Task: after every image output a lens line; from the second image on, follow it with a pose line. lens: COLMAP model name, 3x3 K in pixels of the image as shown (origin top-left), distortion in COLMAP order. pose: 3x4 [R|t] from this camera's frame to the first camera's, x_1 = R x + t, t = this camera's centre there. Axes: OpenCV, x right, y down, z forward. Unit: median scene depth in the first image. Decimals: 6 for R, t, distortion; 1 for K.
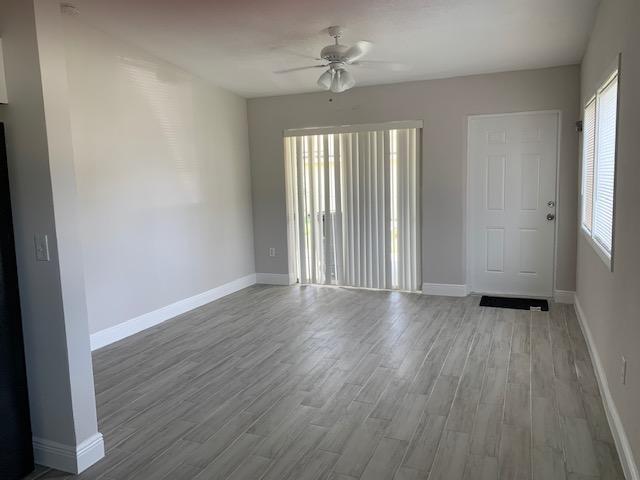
lens RADIAL K [[495.0, 0, 318.6], [0, 495.0, 237.6], [0, 0, 1]] dist [0.028088, -0.021007]
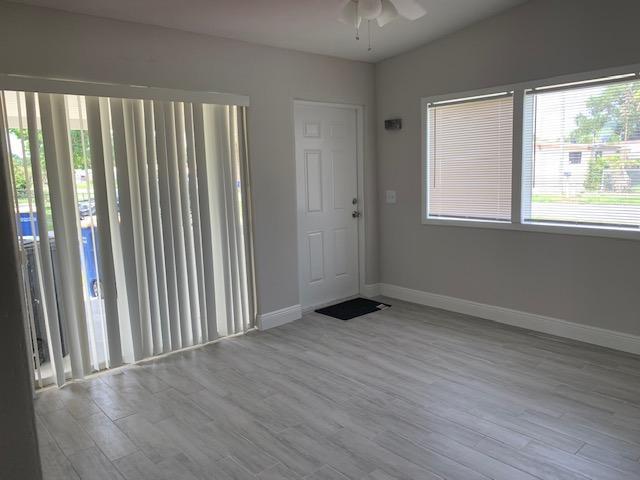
lens RADIAL K [[495.0, 0, 320.4], [0, 495.0, 243.0], [0, 0, 1]] dist [0.028088, -0.021007]
pose [[0.415032, -0.119650, 0.901905, -0.459070], [0.127639, 0.989168, 0.072491, -0.065716], [-0.900809, 0.085032, 0.425809, 0.649624]]
